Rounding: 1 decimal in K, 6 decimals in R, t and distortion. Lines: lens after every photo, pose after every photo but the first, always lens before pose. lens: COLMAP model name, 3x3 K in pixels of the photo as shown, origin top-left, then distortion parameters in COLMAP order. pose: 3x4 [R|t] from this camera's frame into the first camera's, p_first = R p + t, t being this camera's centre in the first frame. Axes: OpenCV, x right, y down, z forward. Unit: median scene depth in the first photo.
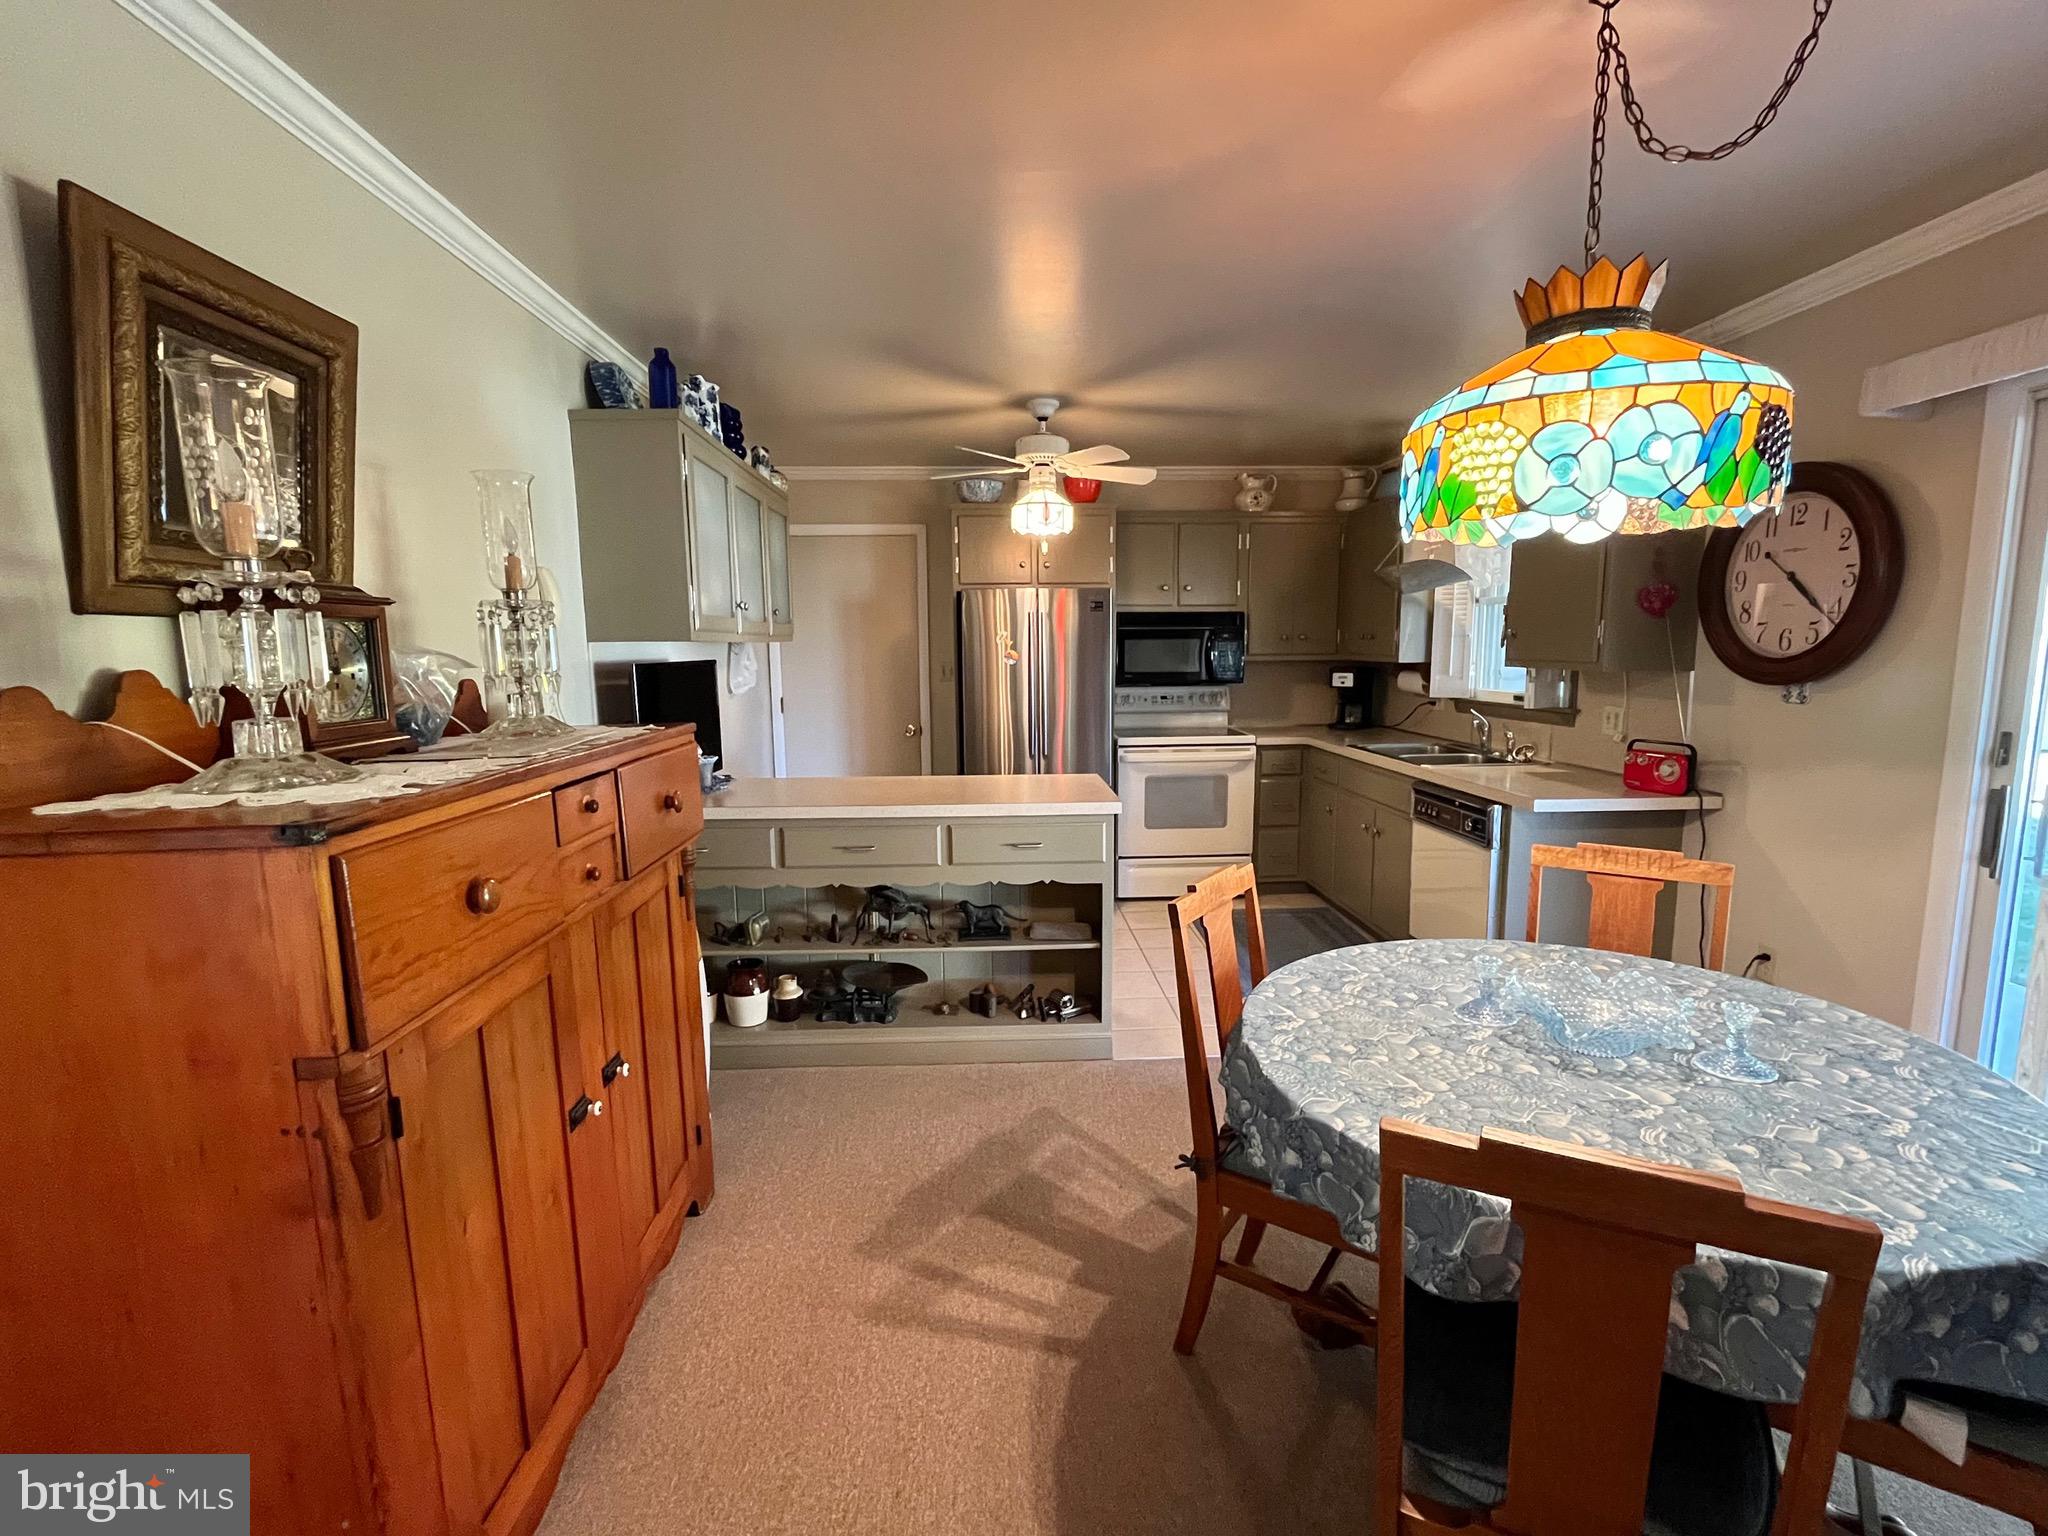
lens RADIAL K [[898.2, 0, 1022.4], [0, 898.2, 768.3], [0, 0, 1]] dist [0.000868, 0.000118]
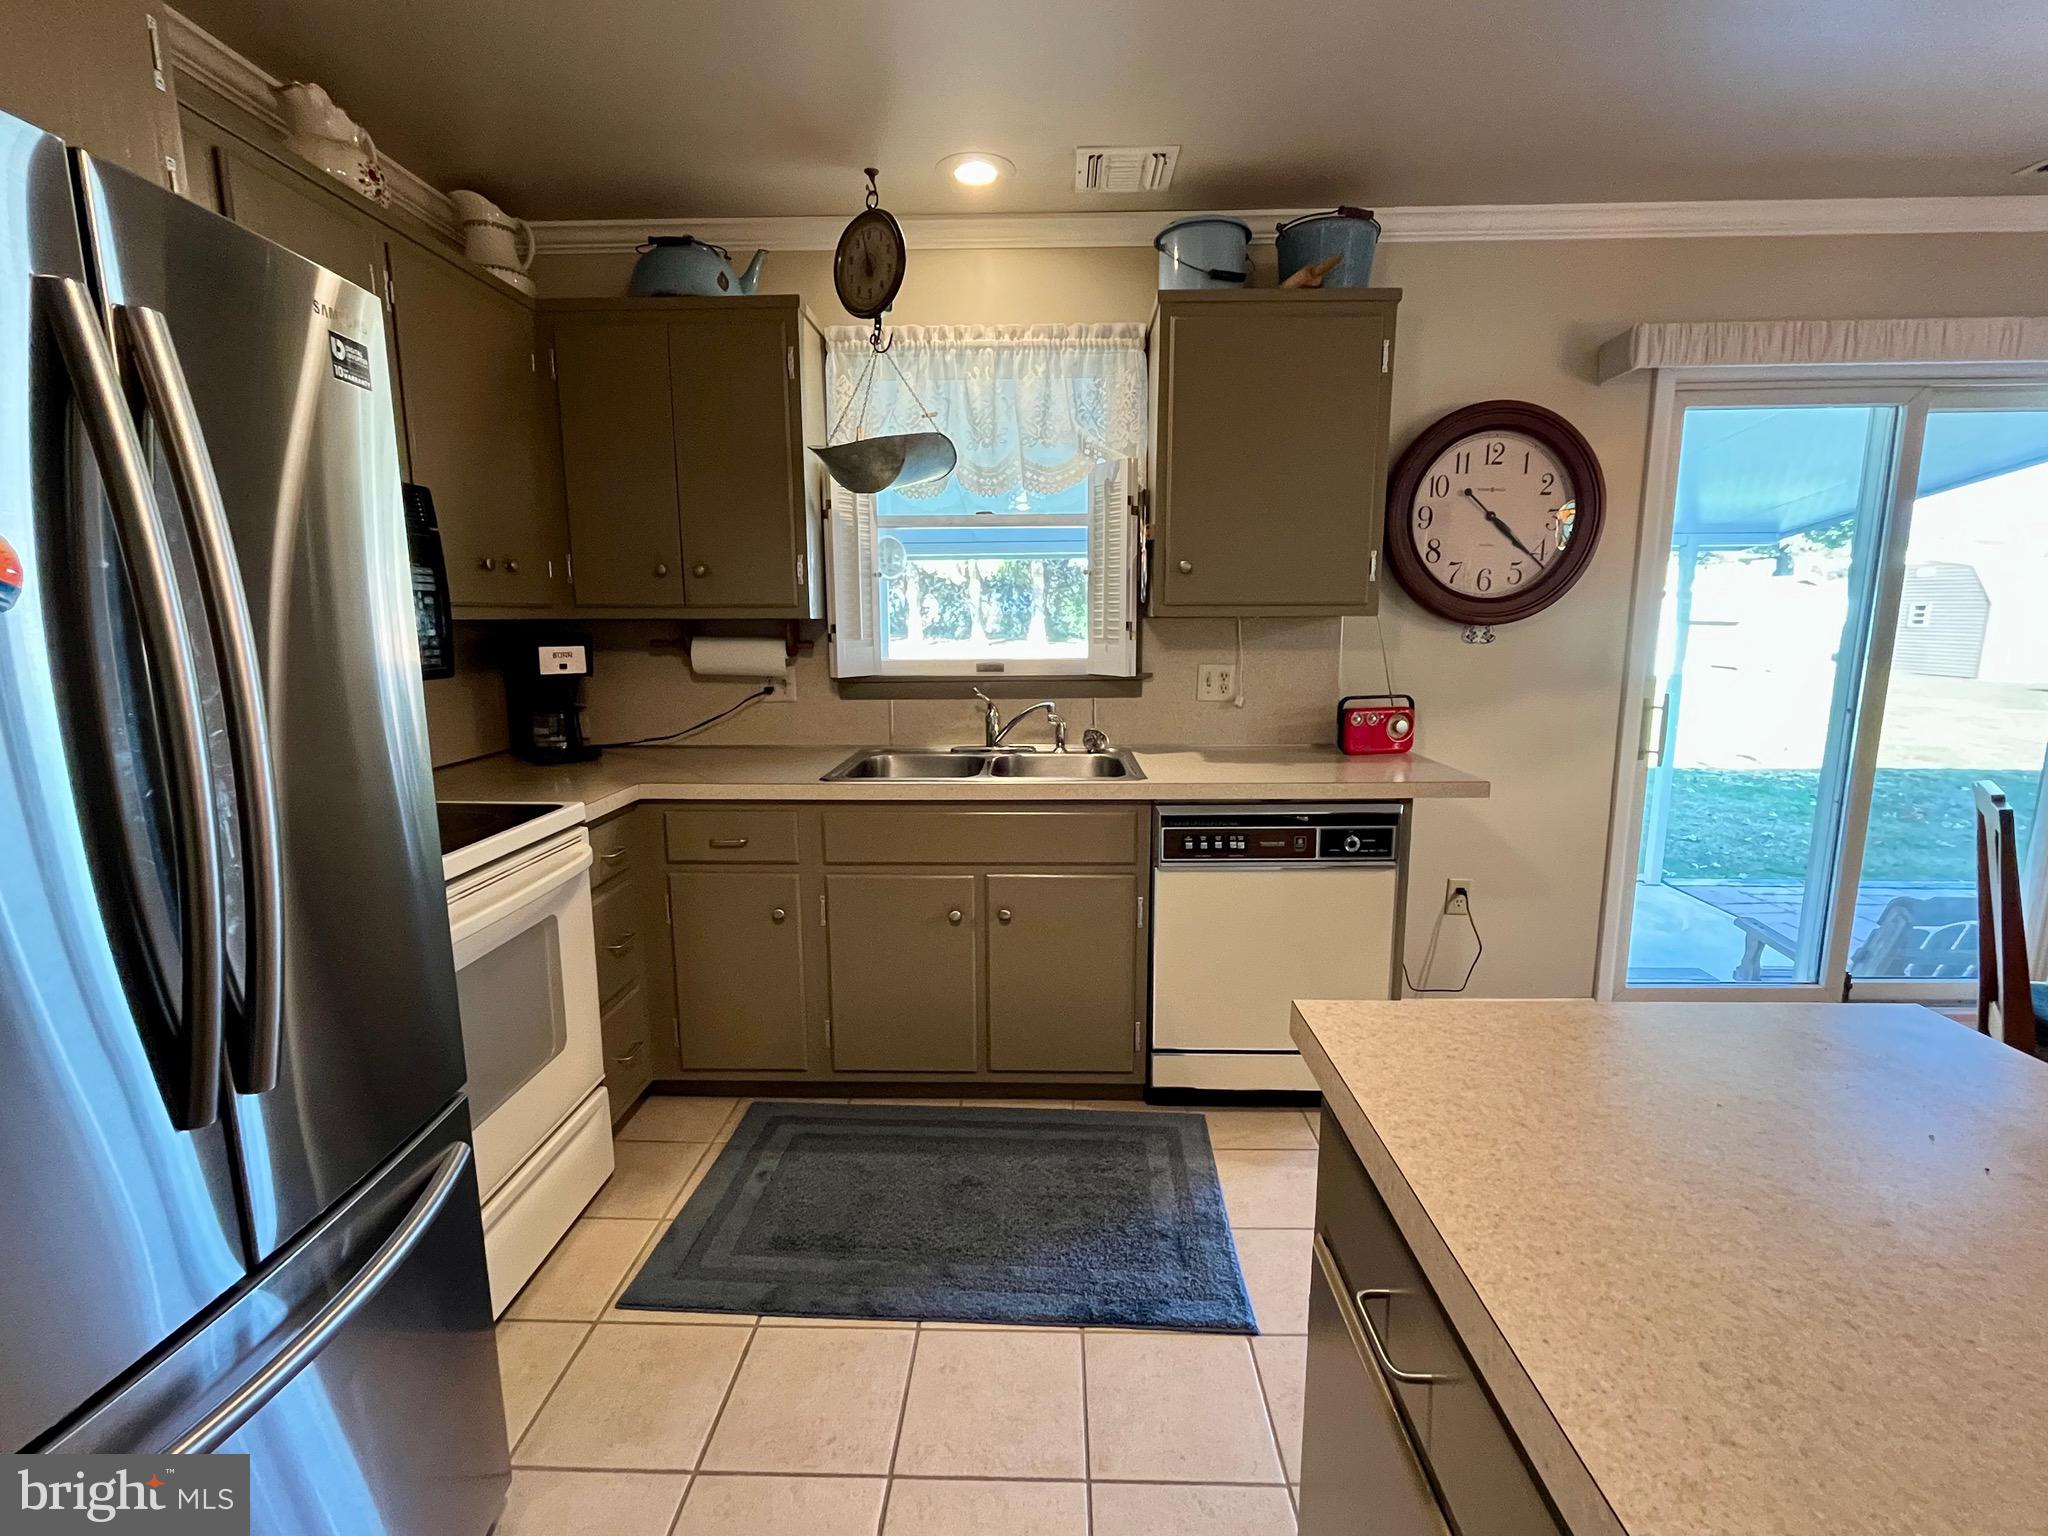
lens RADIAL K [[898.2, 0, 1021.7], [0, 898.2, 764.7], [0, 0, 1]] dist [0.000868, 0.000118]
pose [[0.086109, -0.155408, 0.984090, -0.204965], [0.139482, 0.979911, 0.142543, -0.148656], [-0.986474, 0.124989, 0.106055, 1.358955]]
